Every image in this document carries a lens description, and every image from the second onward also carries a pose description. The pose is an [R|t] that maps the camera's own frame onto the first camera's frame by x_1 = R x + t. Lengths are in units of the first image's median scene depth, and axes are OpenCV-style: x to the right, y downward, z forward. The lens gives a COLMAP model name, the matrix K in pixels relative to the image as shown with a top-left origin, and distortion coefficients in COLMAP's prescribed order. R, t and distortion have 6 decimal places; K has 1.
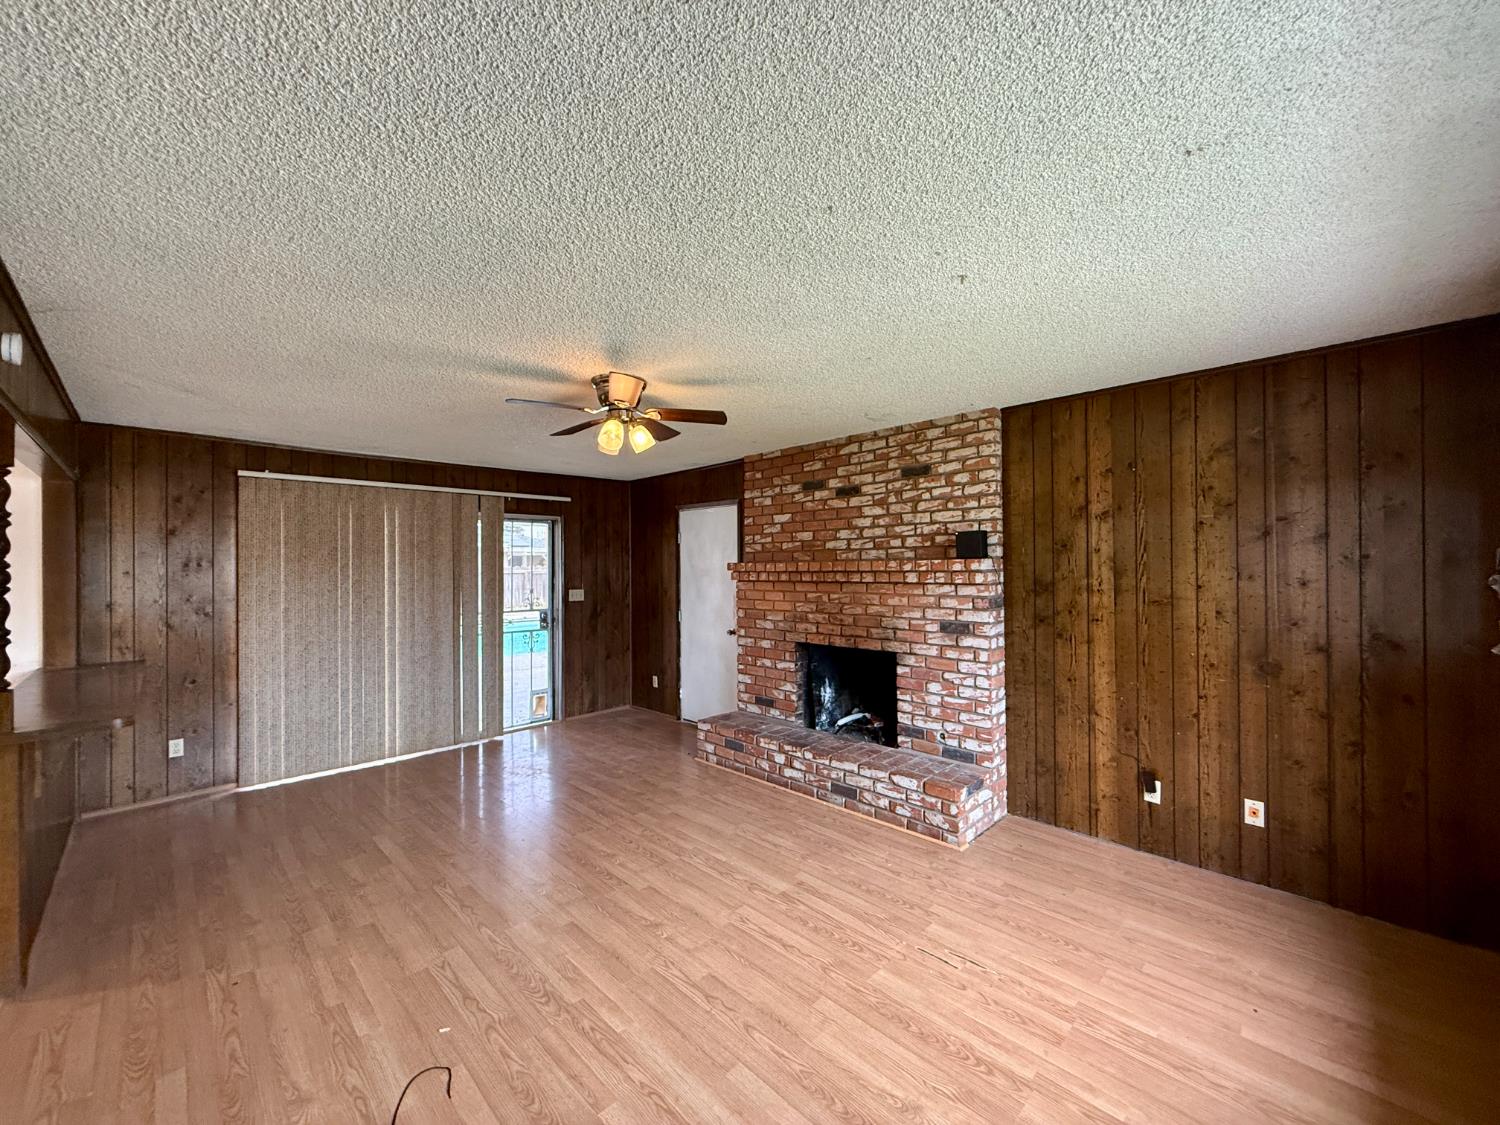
lens RADIAL K [[598.2, 0, 746.5], [0, 598.2, 563.8], [0, 0, 1]] dist [0.001002, 0.000139]
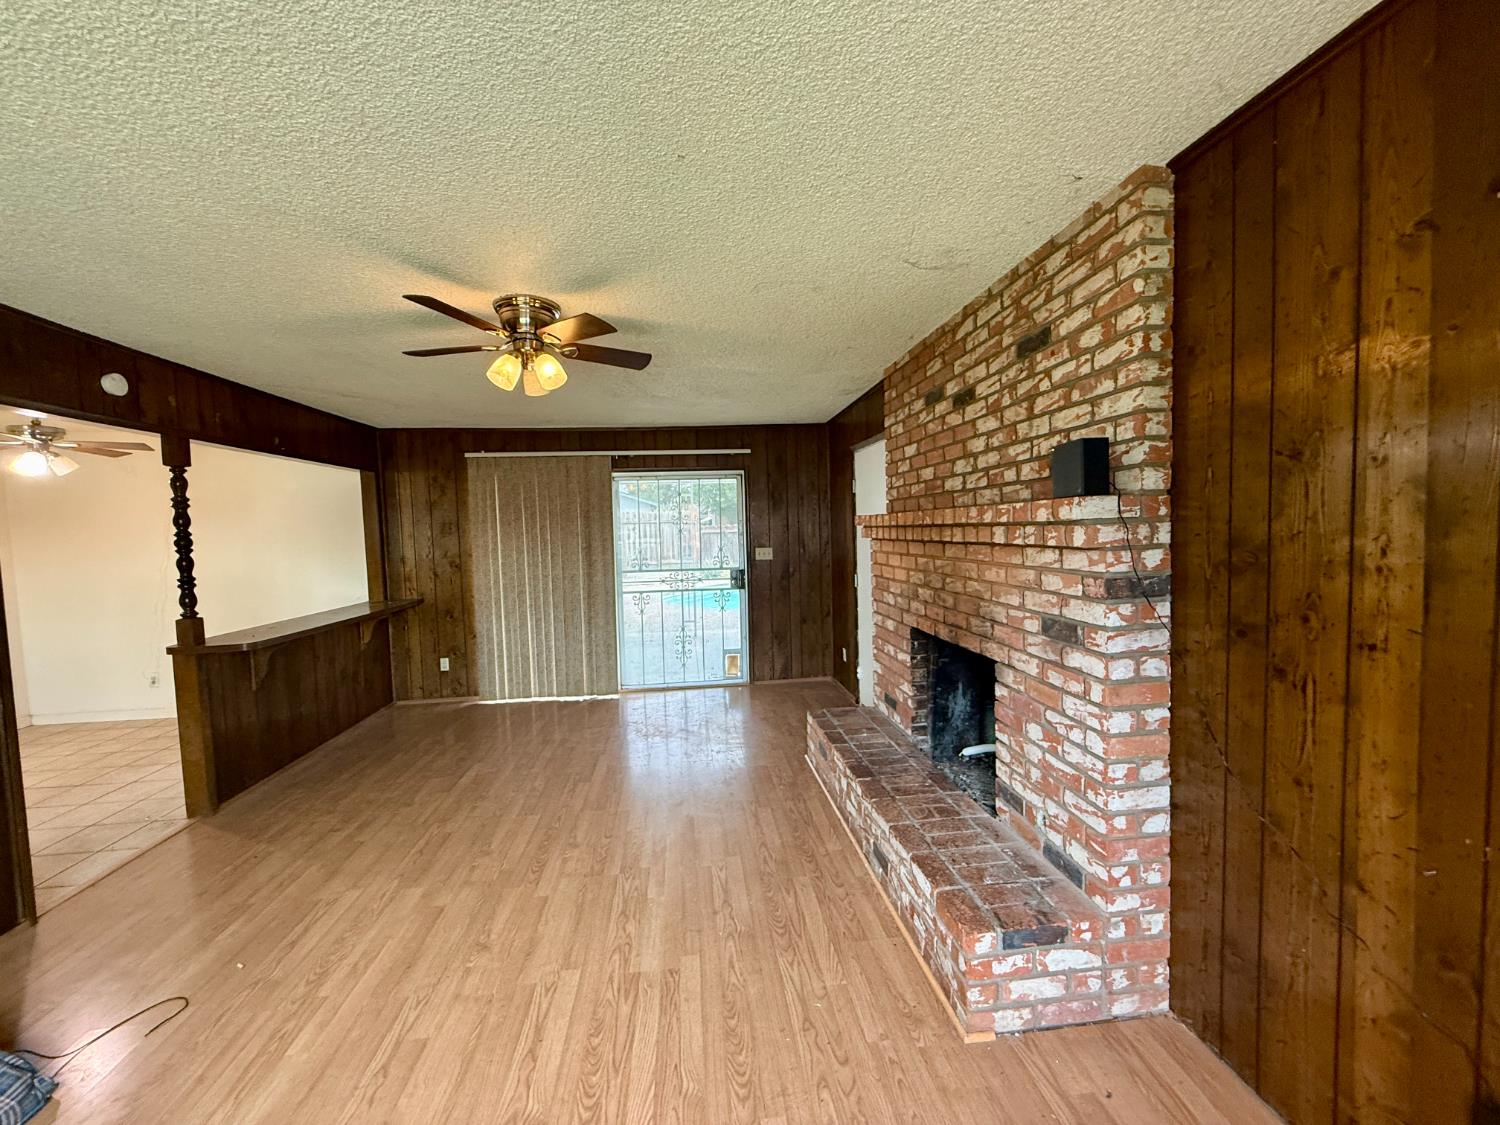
lens RADIAL K [[598.2, 0, 746.5], [0, 598.2, 563.8], [0, 0, 1]] dist [0.001002, 0.000139]
pose [[0.782198, 0.022982, -0.622606, 0.428012], [0.025171, 0.997338, 0.068438, 0.005158], [0.622521, -0.069204, 0.779537, 0.390431]]
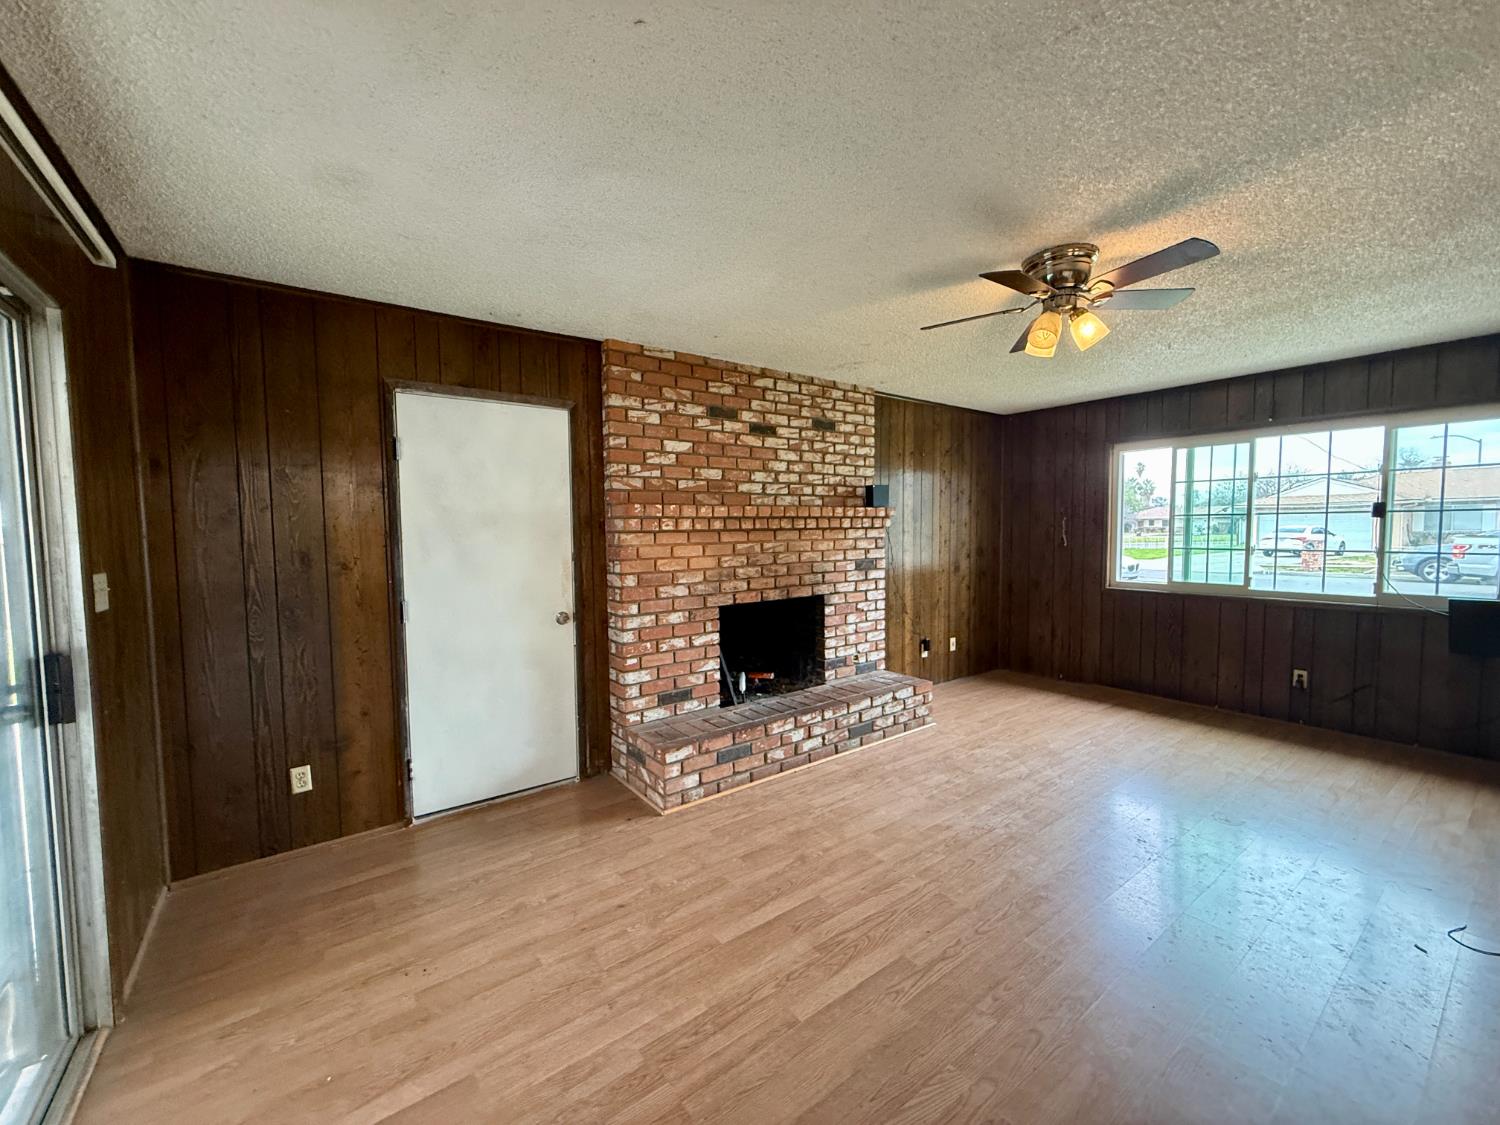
lens RADIAL K [[598.2, 0, 746.5], [0, 598.2, 563.8], [0, 0, 1]] dist [0.001002, 0.000139]
pose [[0.147035, -0.051227, 0.987804, -0.814909], [0.007896, 0.998687, 0.050617, 0.039468], [-0.989100, 0.000357, 0.147246, 0.984764]]
